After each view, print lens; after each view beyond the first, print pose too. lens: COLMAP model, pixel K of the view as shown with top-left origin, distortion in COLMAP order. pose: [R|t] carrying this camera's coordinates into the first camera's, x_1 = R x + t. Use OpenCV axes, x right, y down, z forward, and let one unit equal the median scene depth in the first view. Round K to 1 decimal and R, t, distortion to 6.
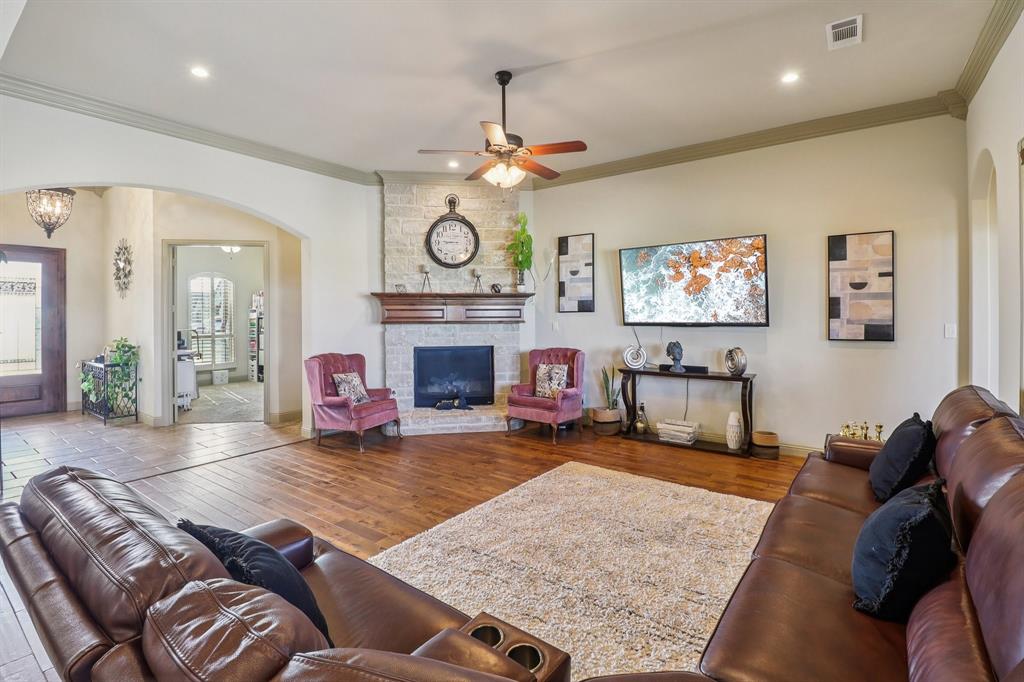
lens RADIAL K [[481.5, 0, 504.1], [0, 481.5, 310.4], [0, 0, 1]] dist [0.000497, -0.014067]
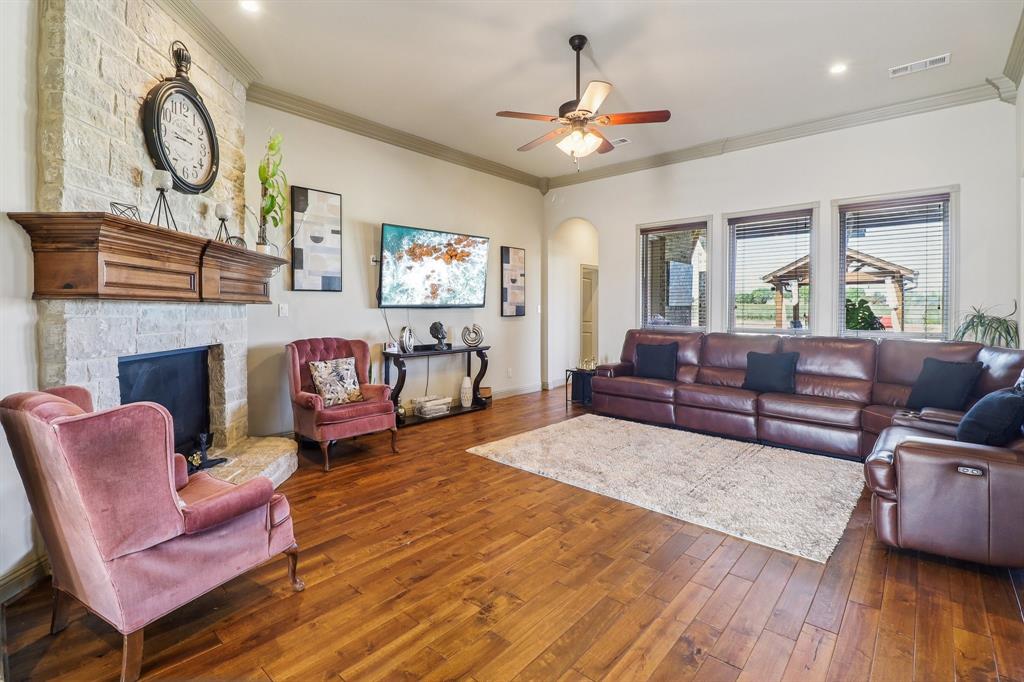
lens RADIAL K [[481.5, 0, 504.1], [0, 481.5, 310.4], [0, 0, 1]] dist [0.000497, -0.014067]
pose [[0.078367, 0.003711, 0.996918, -0.615254], [-0.004778, 0.999983, -0.003347, 0.037067], [-0.996913, -0.004501, 0.078384, 0.673185]]
